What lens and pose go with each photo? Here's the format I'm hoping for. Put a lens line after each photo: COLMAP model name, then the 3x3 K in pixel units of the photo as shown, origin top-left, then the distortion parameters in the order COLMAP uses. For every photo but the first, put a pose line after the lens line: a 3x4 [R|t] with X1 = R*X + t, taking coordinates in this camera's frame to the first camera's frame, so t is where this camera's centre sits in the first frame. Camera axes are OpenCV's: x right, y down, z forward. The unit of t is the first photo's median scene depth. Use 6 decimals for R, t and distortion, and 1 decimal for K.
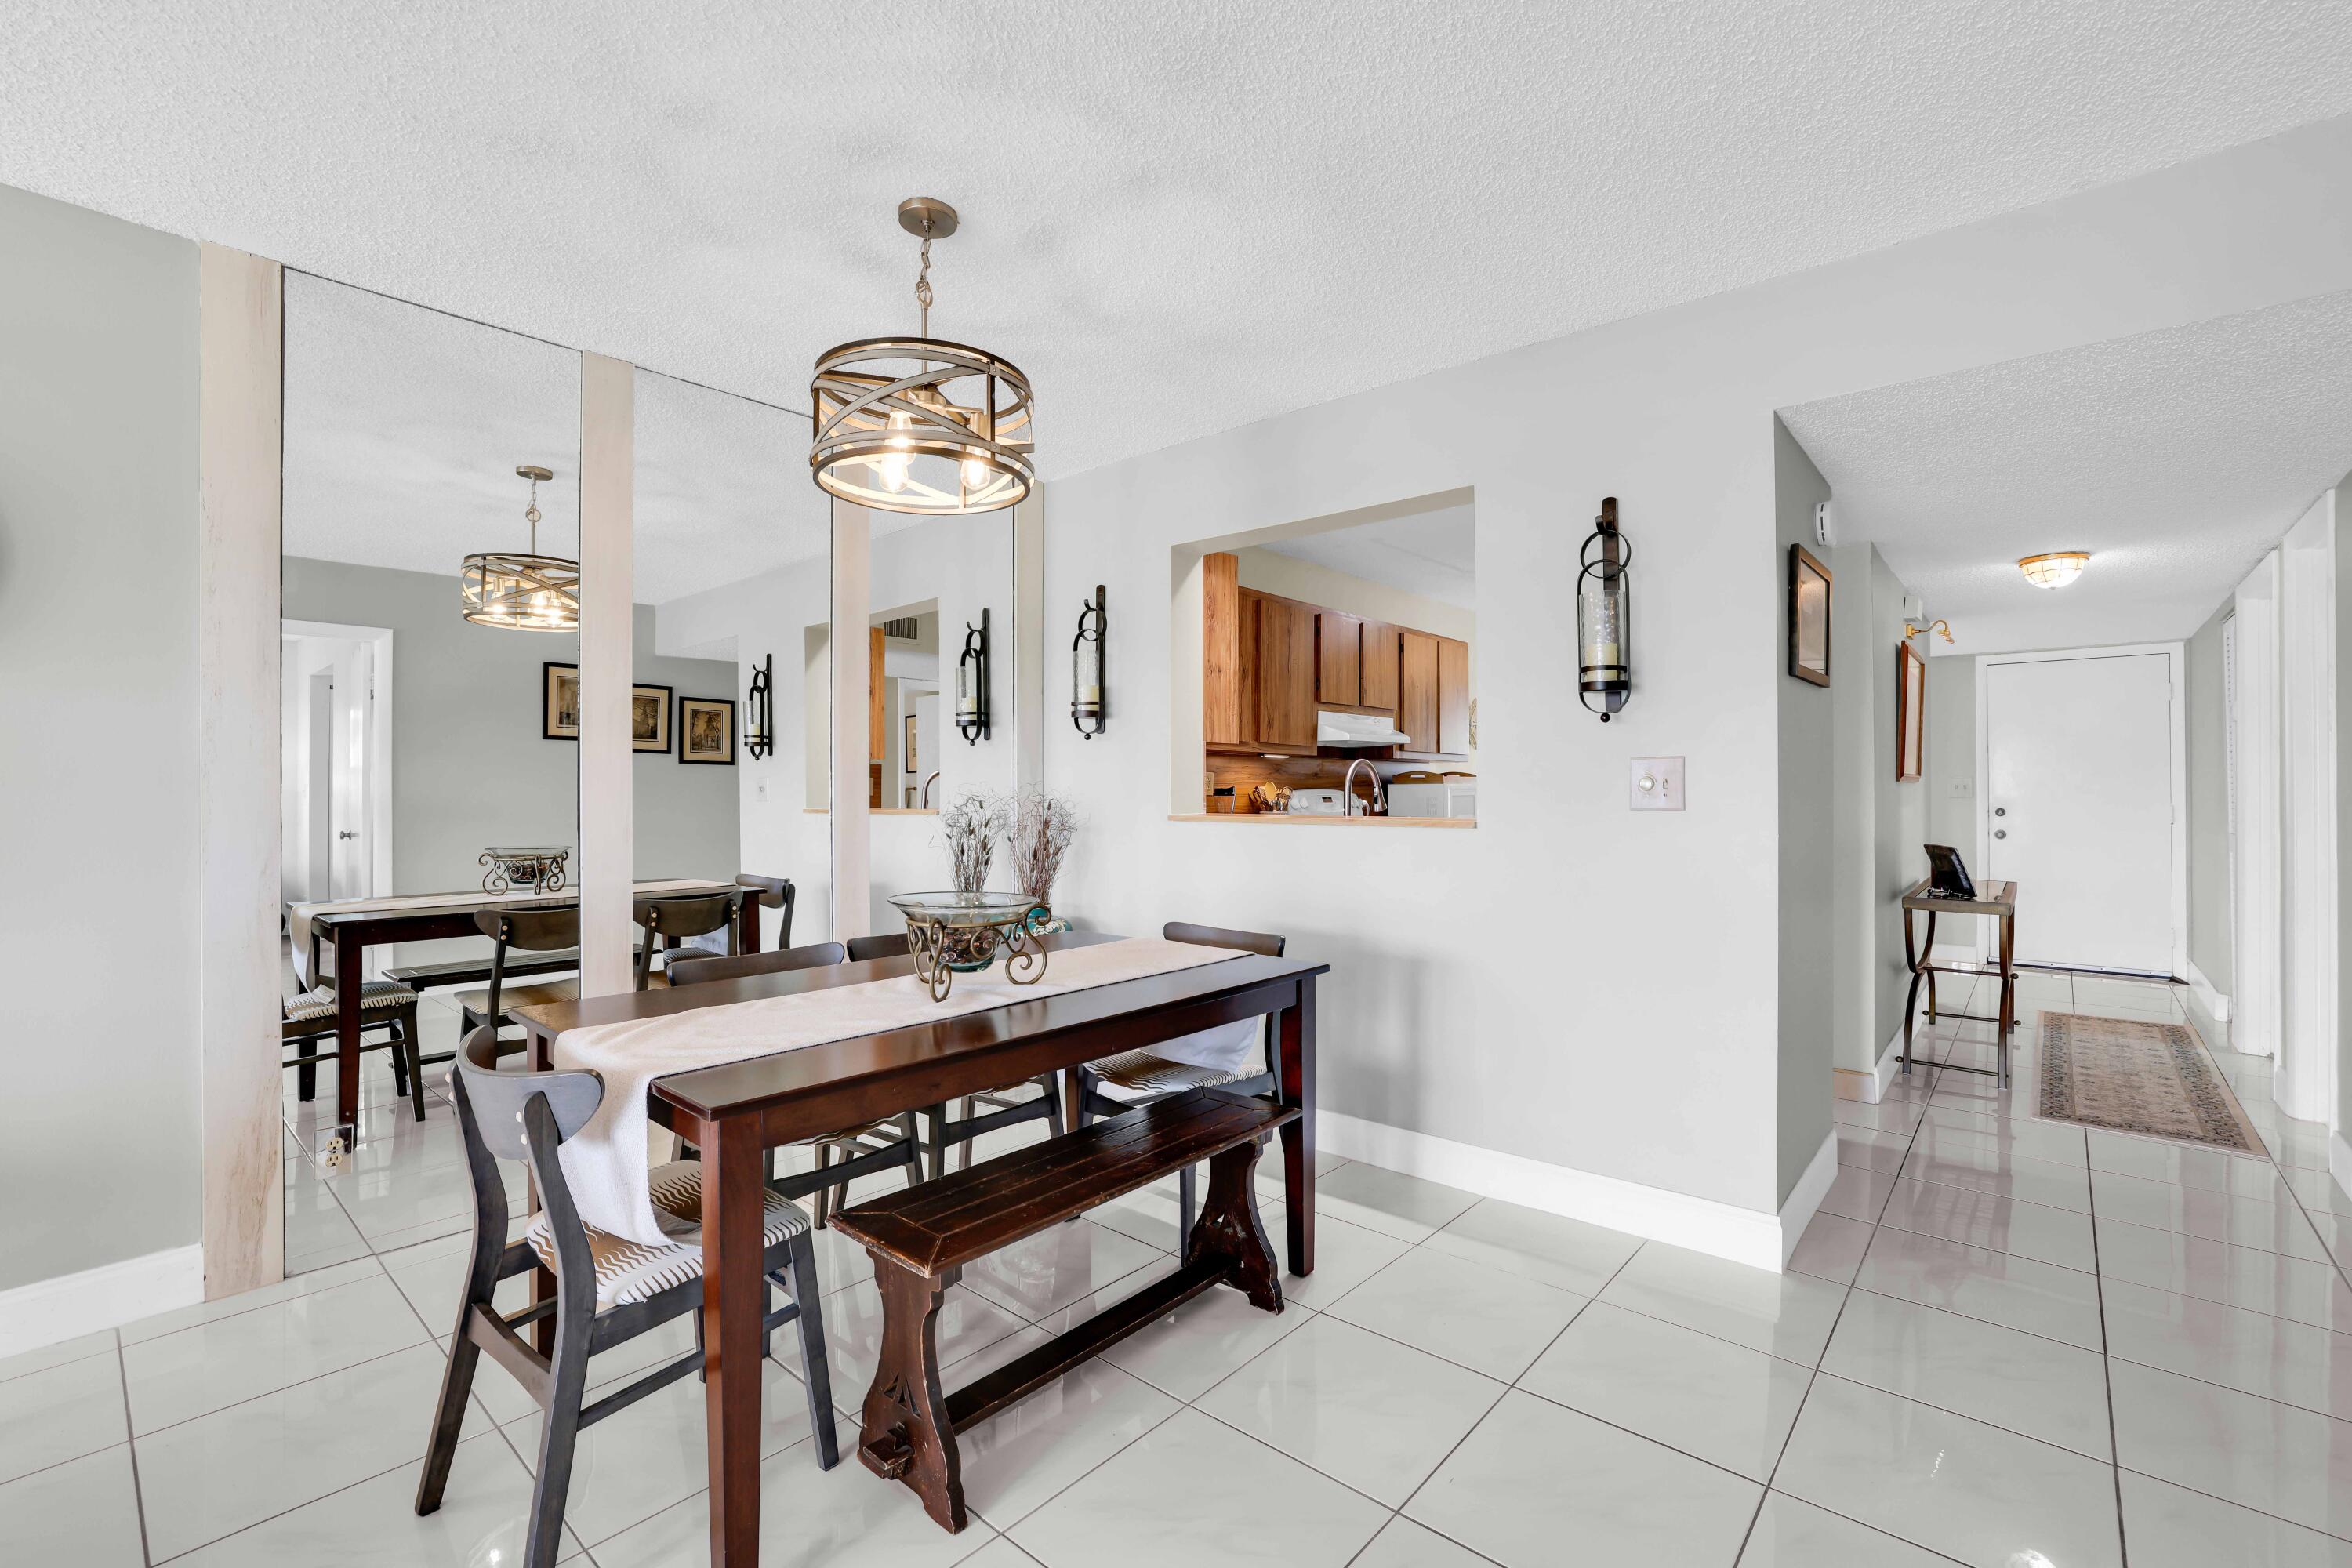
lens RADIAL K [[1072.3, 0, 1176.0], [0, 1072.3, 784.0], [0, 0, 1]] dist [0.000960, -0.000010]
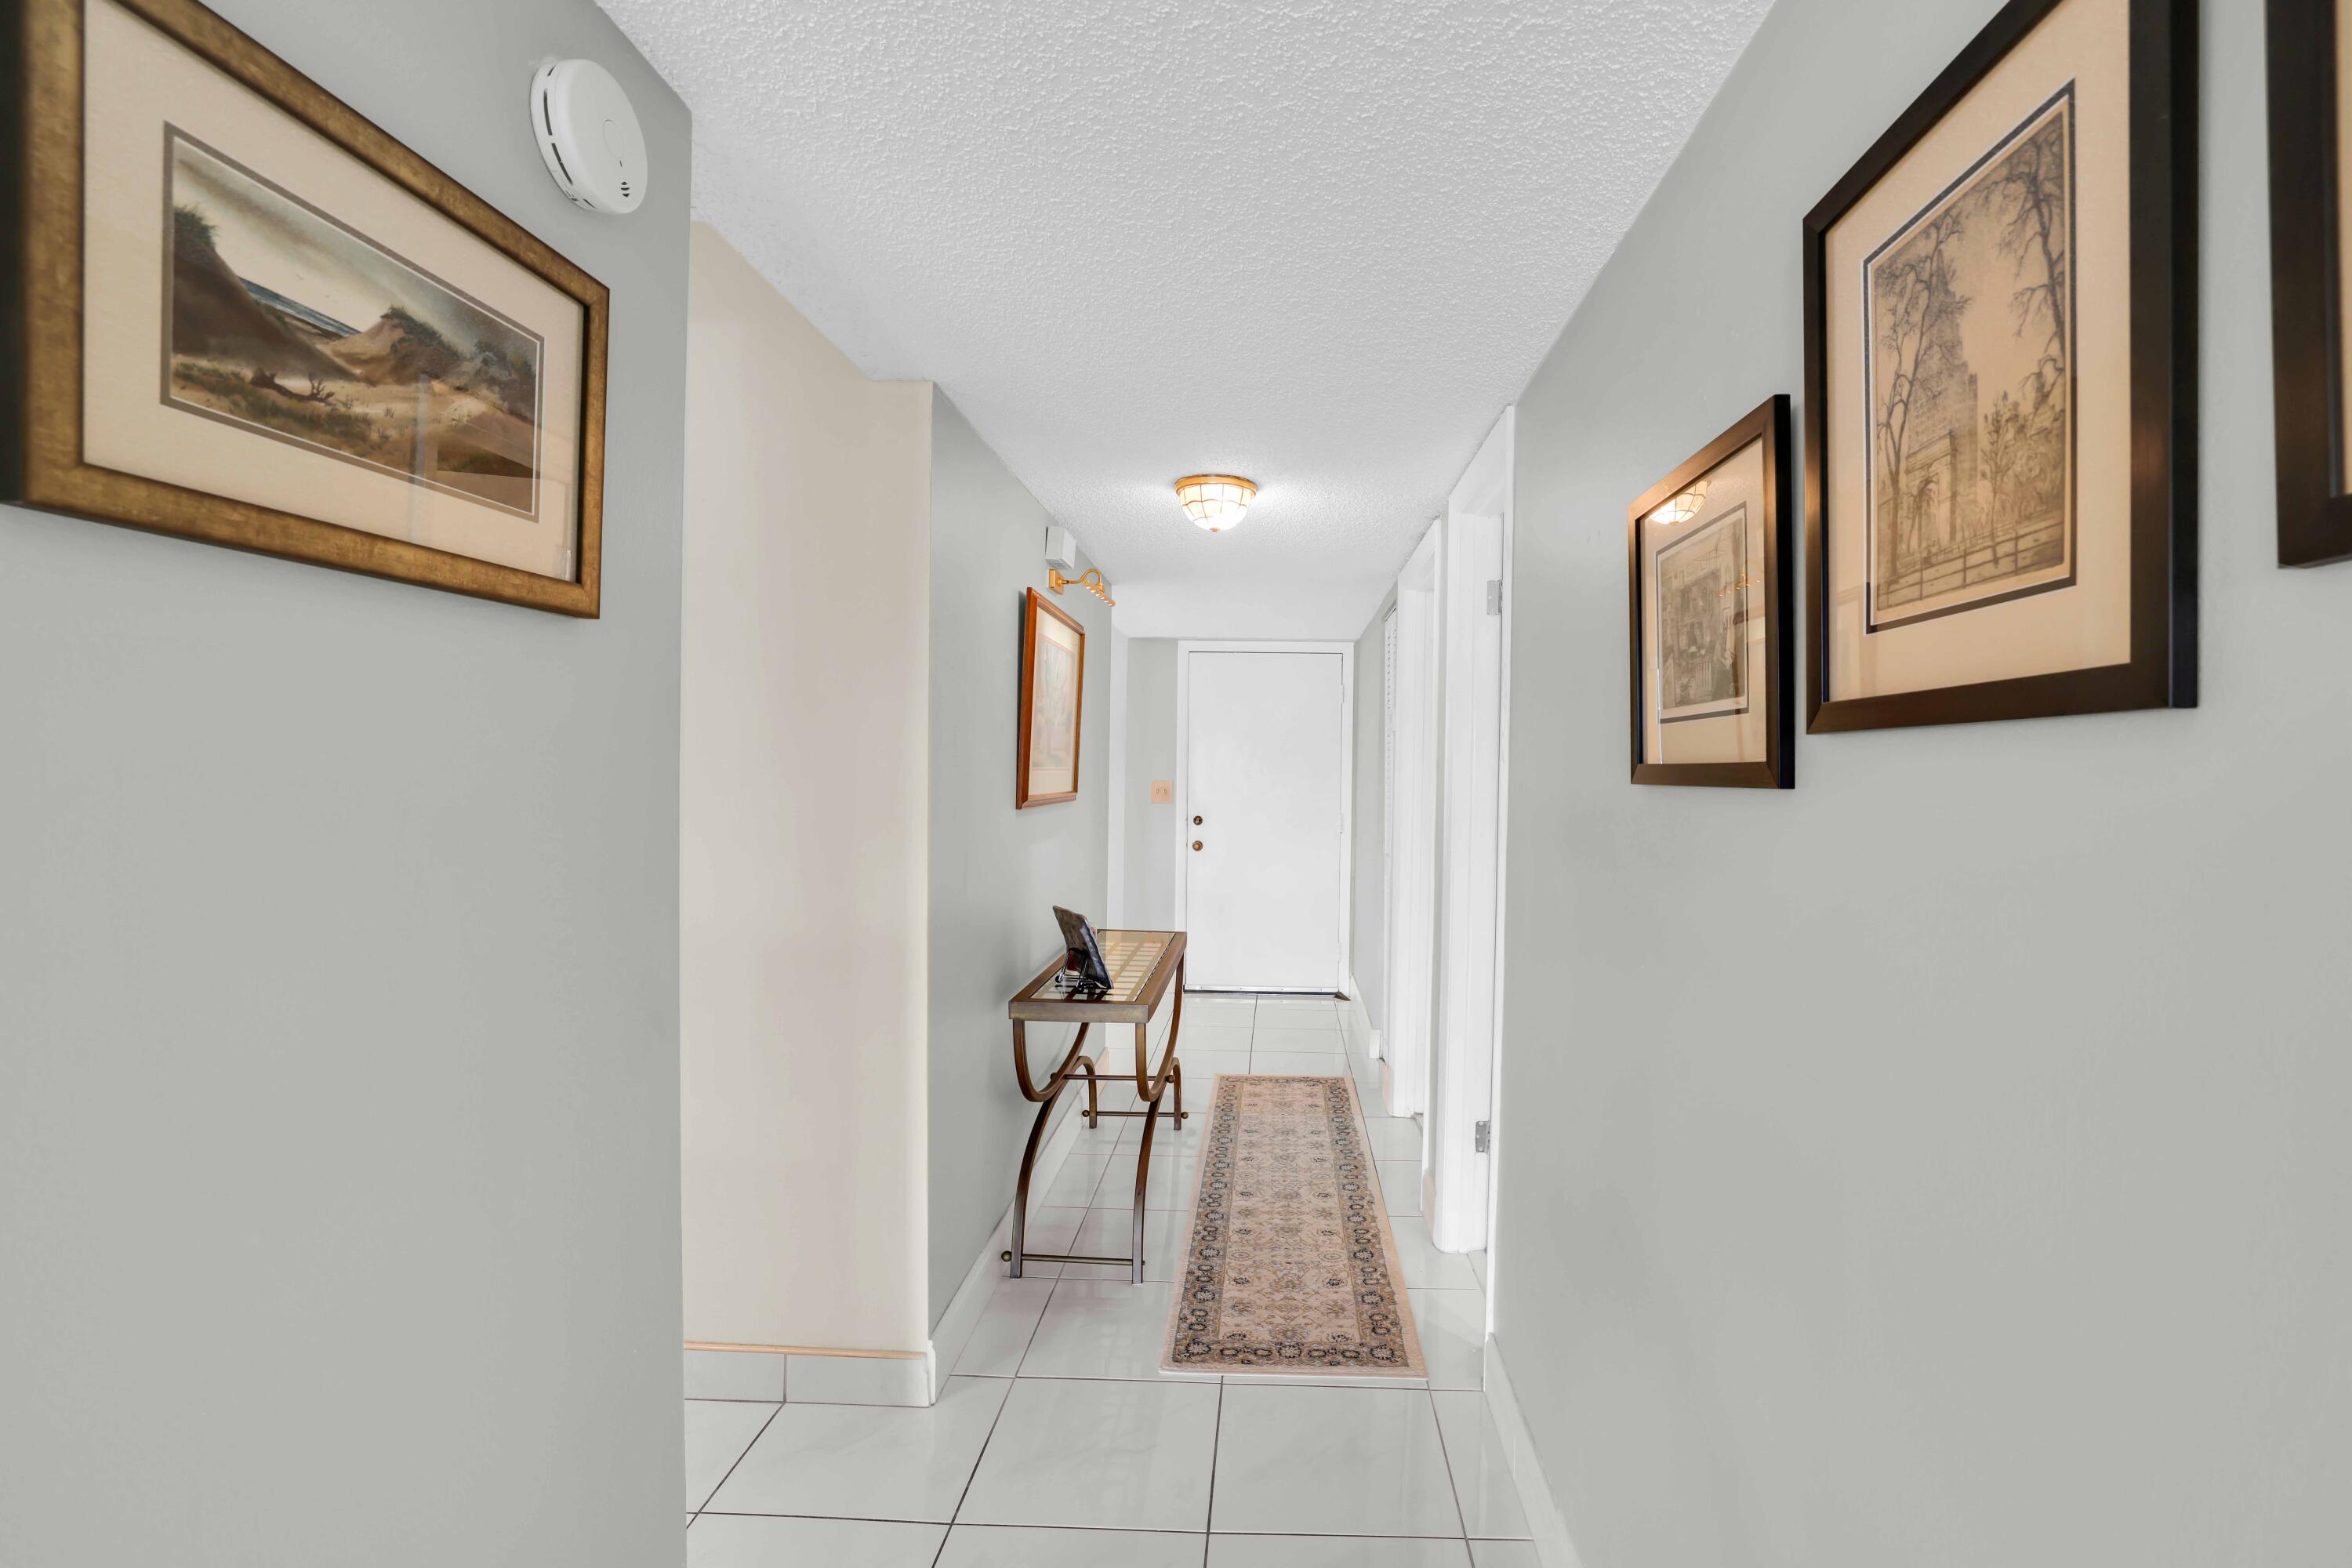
lens RADIAL K [[1019.6, 0, 1221.5], [0, 1019.6, 792.0], [0, 0, 1]] dist [-0.058237, 0.026010]
pose [[0.810045, -0.005755, 0.586339, 0.418705], [-0.015160, 0.999412, 0.030753, -0.032995], [-0.586172, -0.033800, 0.809482, 0.444453]]
